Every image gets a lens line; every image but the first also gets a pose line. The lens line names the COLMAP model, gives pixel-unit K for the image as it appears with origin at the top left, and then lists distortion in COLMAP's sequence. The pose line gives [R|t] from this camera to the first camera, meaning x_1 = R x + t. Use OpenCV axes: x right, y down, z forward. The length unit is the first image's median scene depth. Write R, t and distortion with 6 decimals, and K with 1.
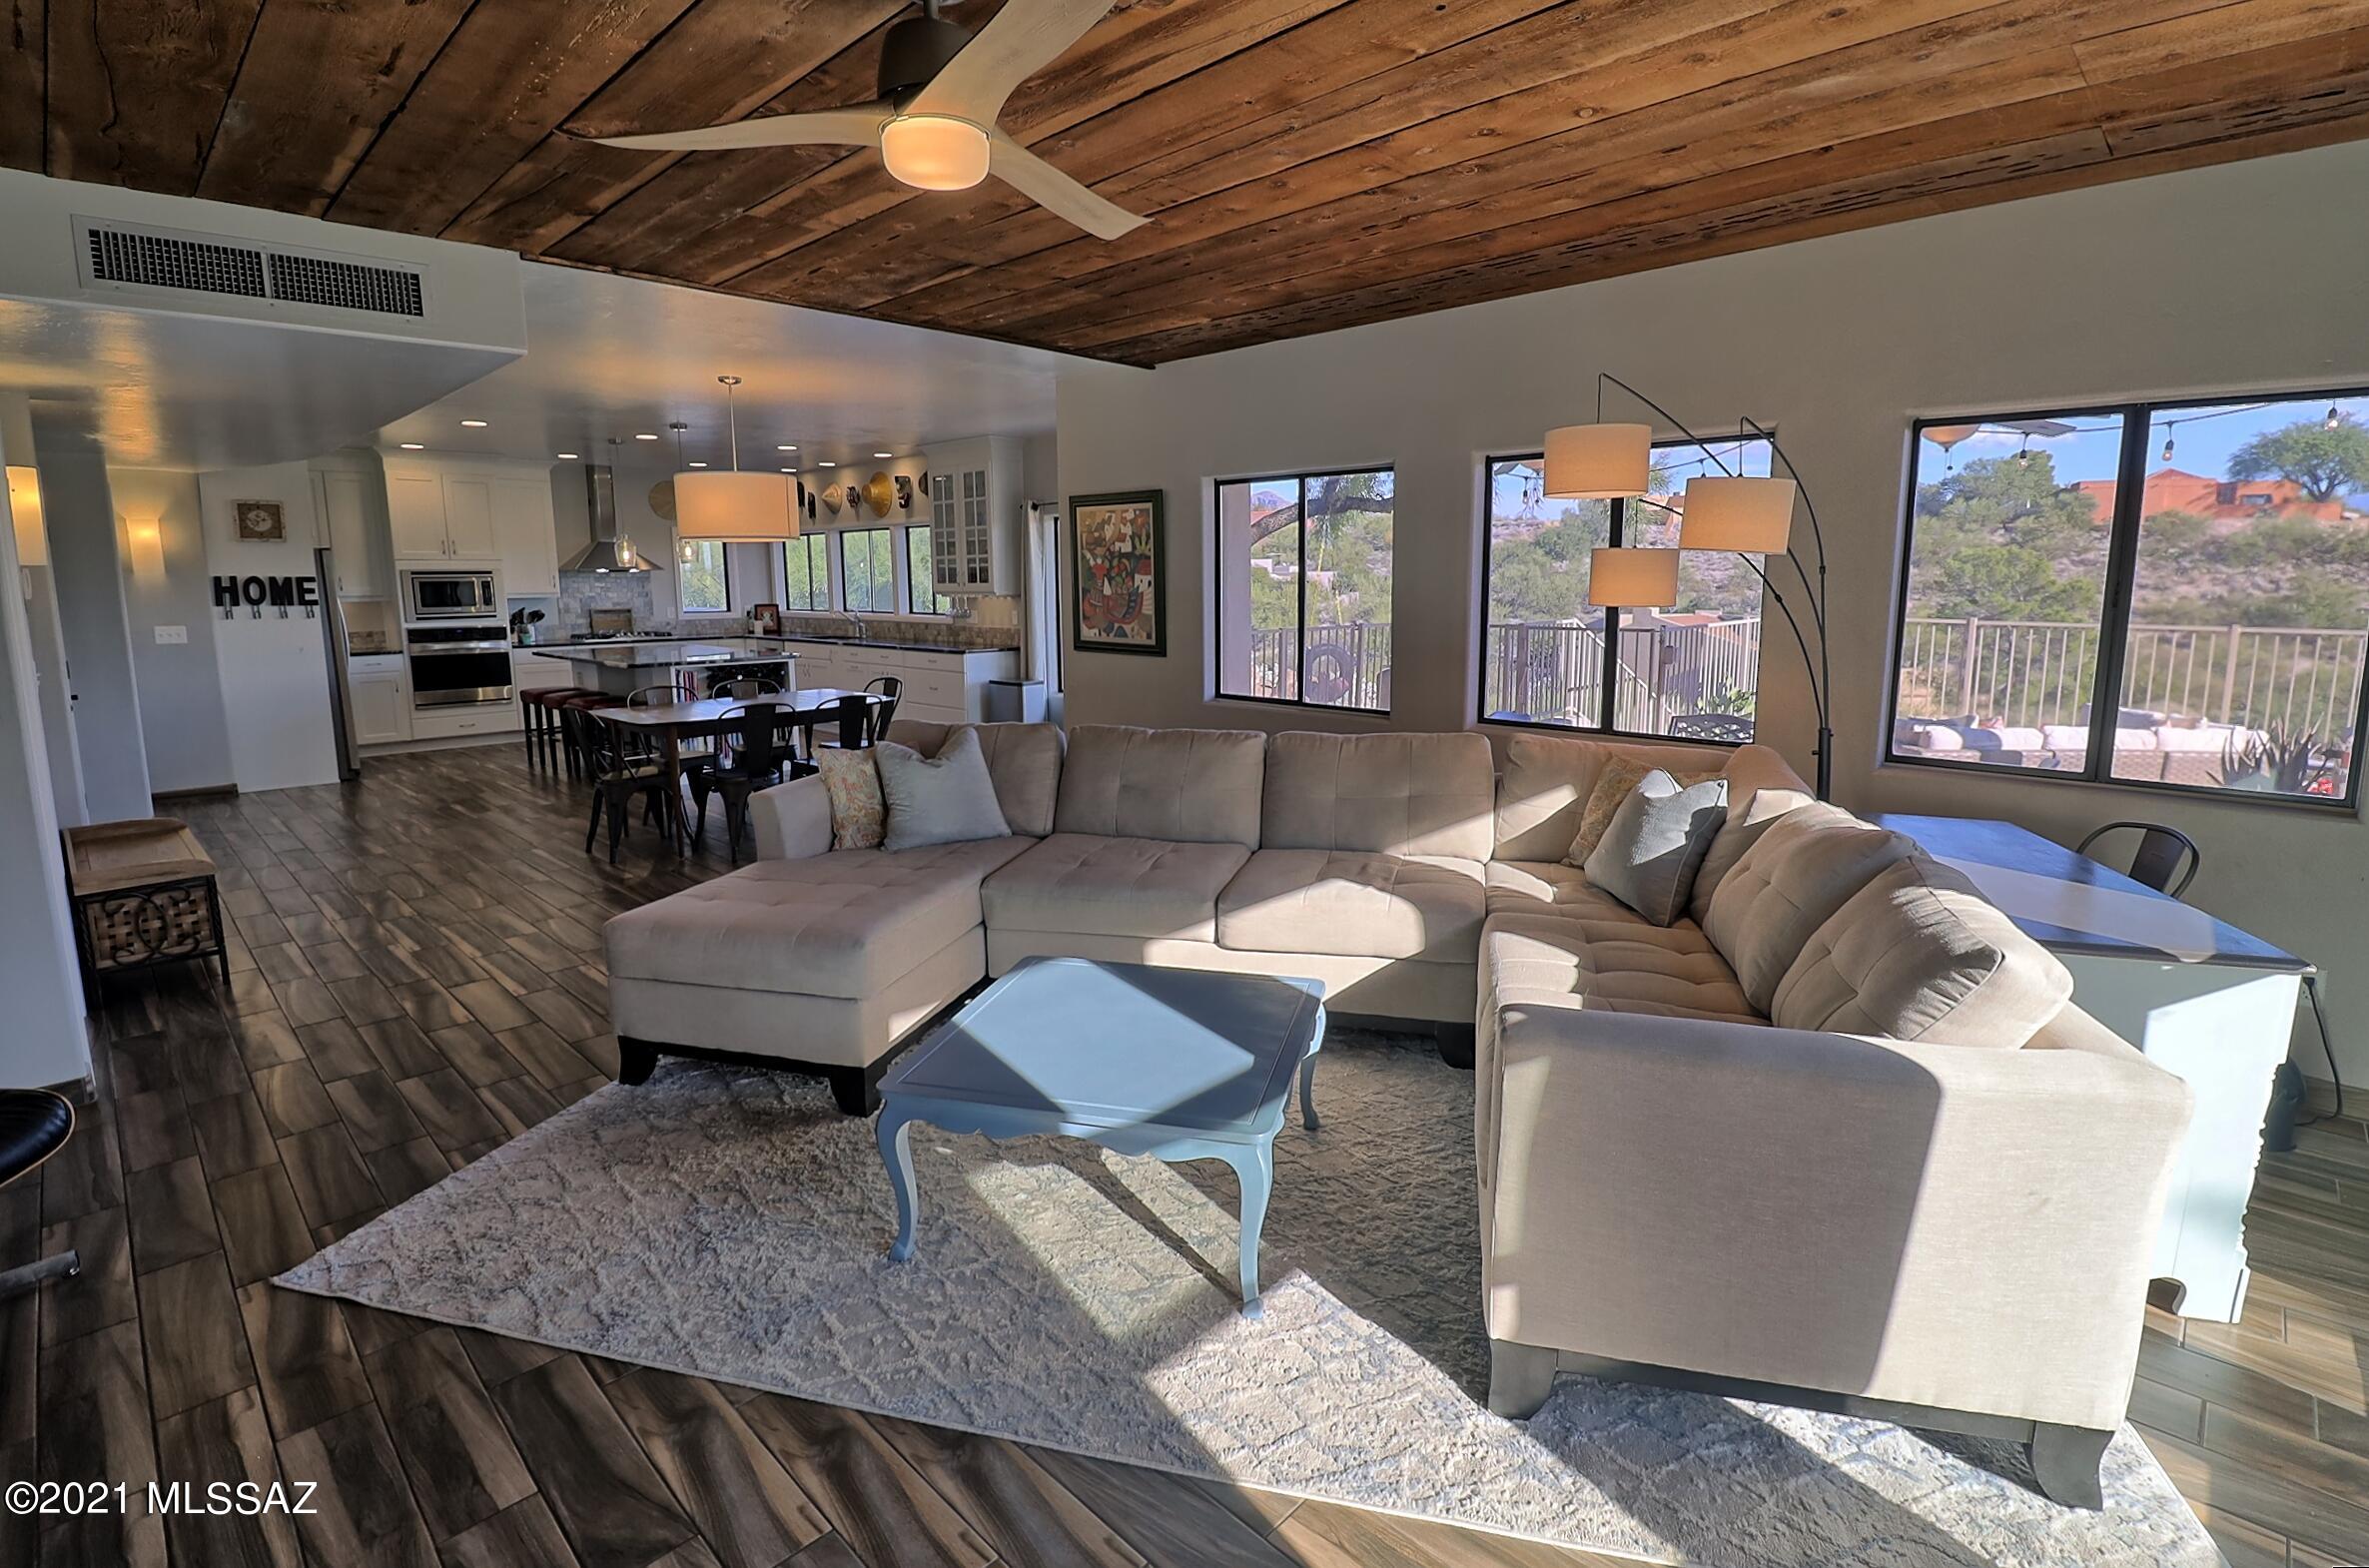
lens RADIAL K [[1083.6, 0, 1190.2], [0, 1083.6, 735.9], [0, 0, 1]] dist [0.005751, -0.015993]
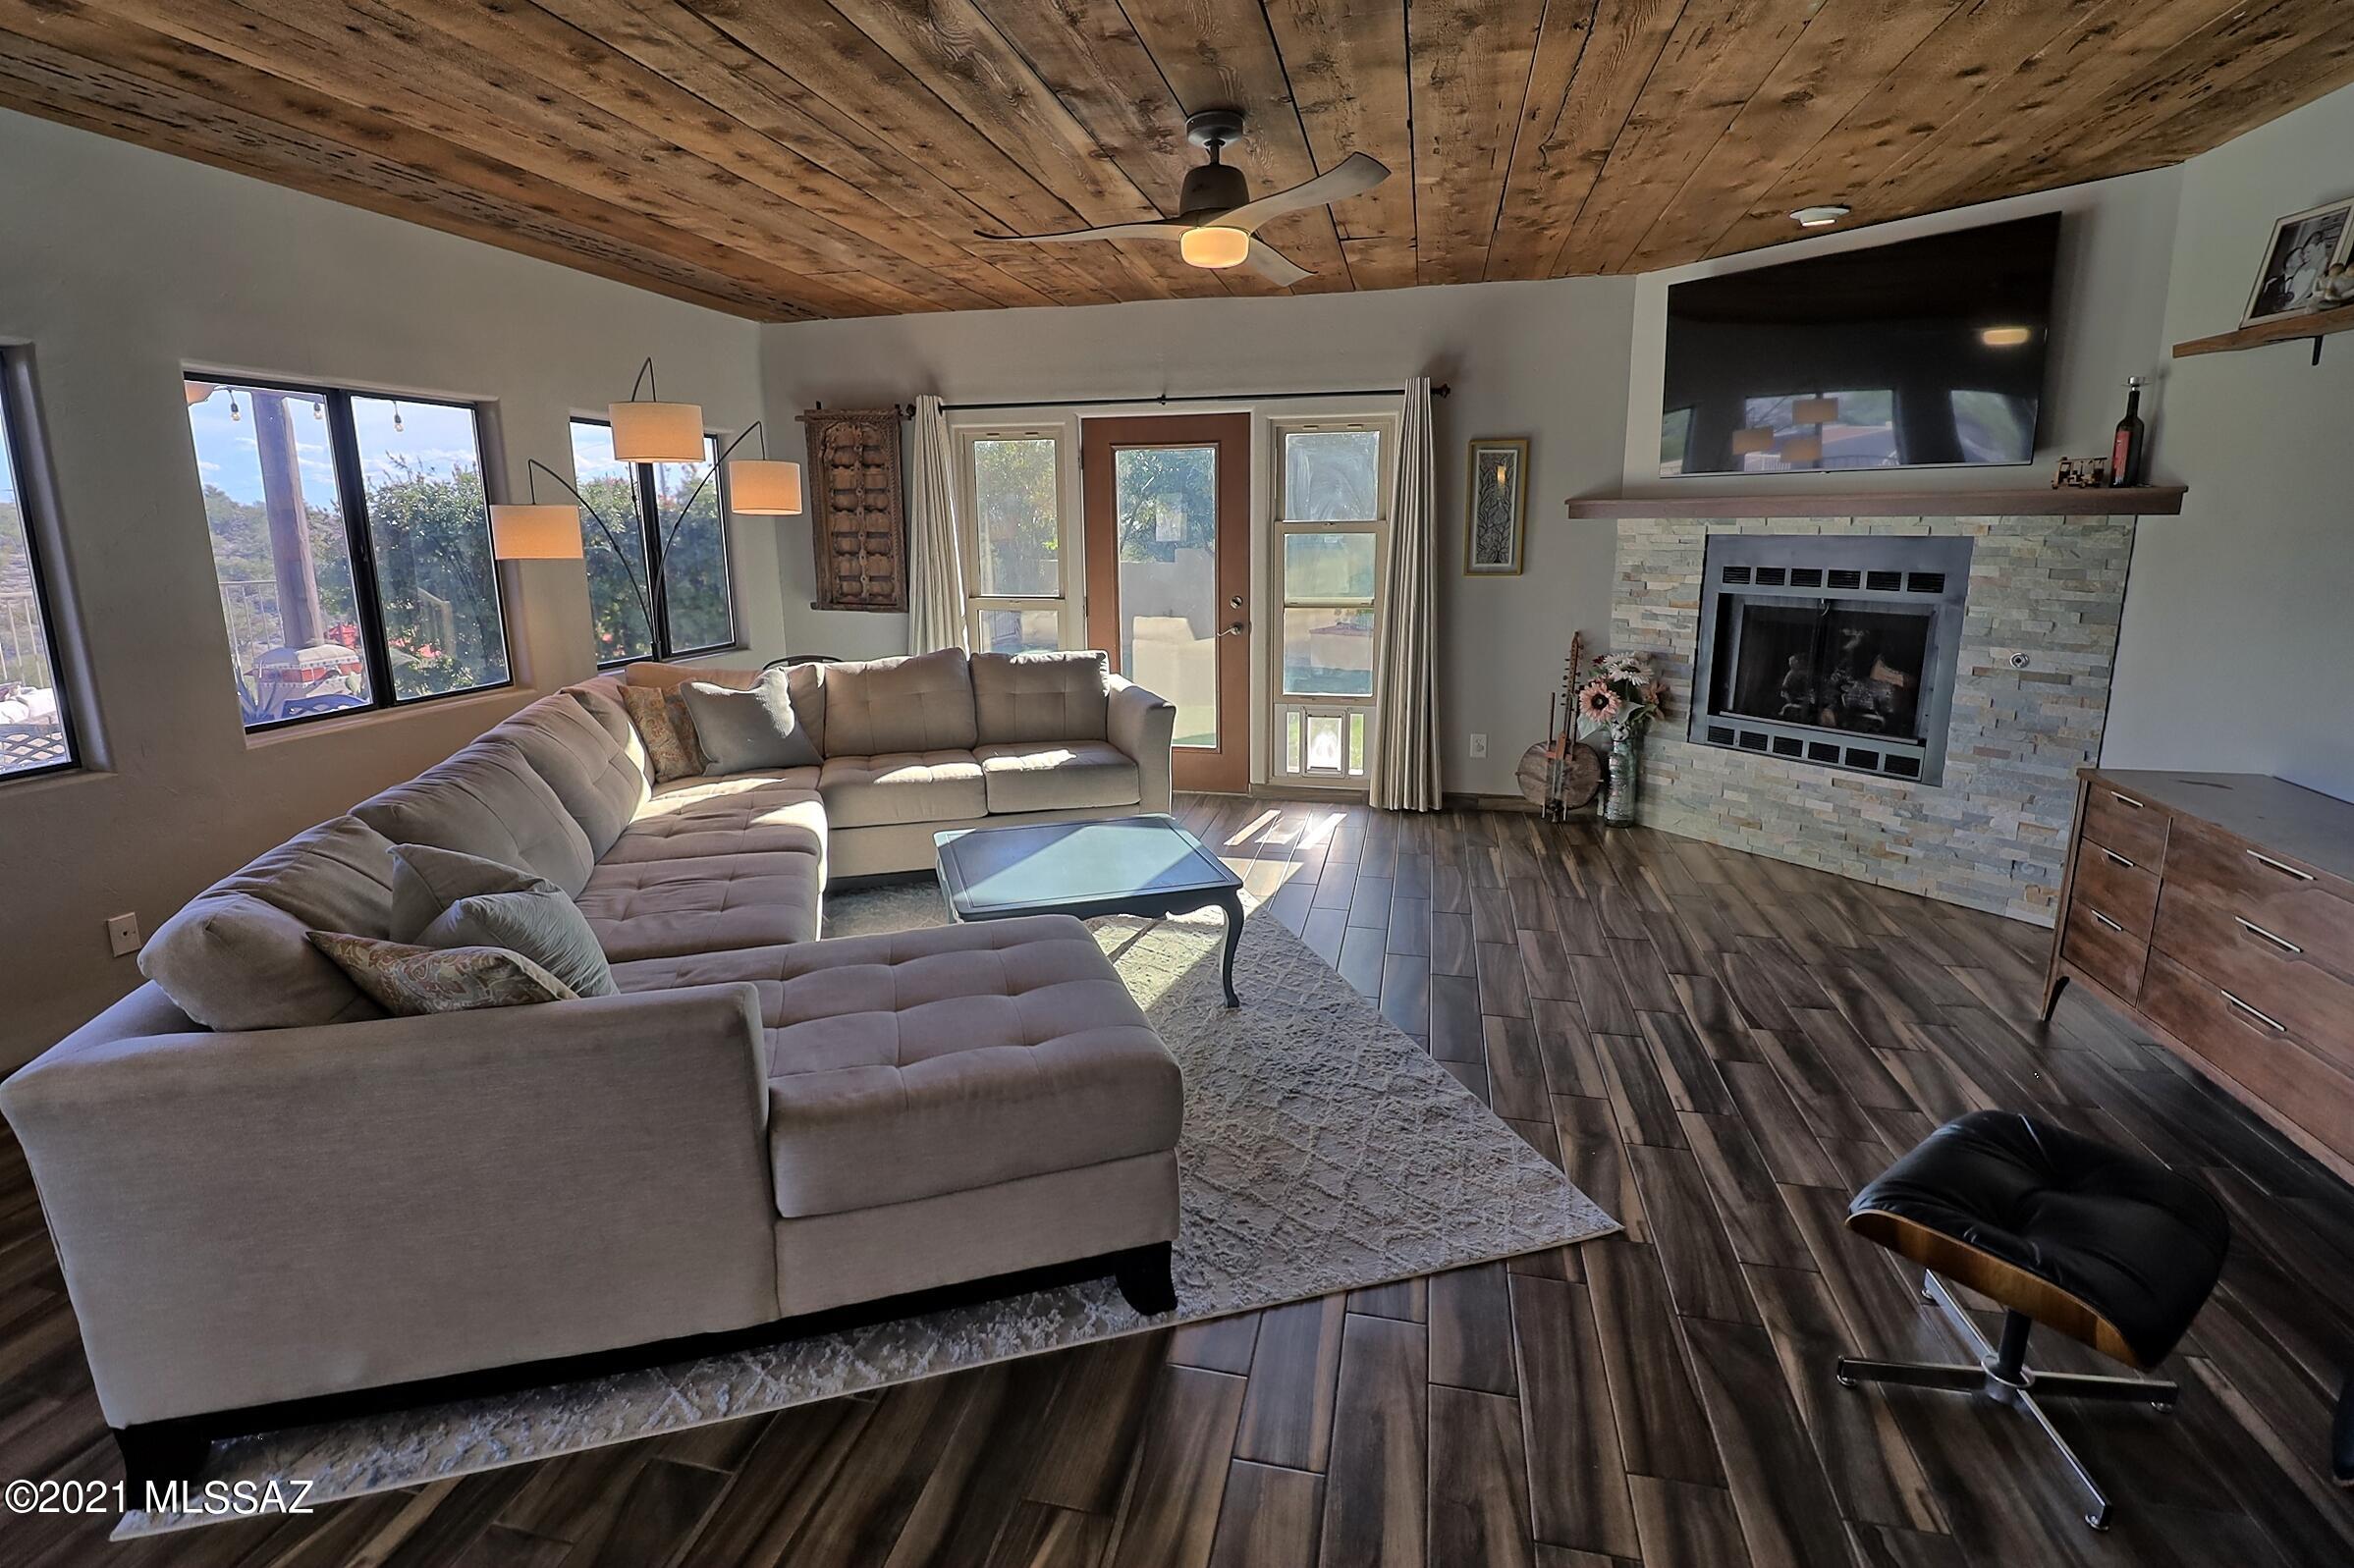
lens RADIAL K [[1076.6, 0, 1182.6], [0, 1076.6, 736.2], [0, 0, 1]] dist [0.005751, -0.015993]
pose [[-0.513676, -0.156303, 0.843627, -1.455302], [0.133175, 0.956824, 0.258364, -0.236812], [-0.847586, 0.245065, -0.470682, 1.745138]]
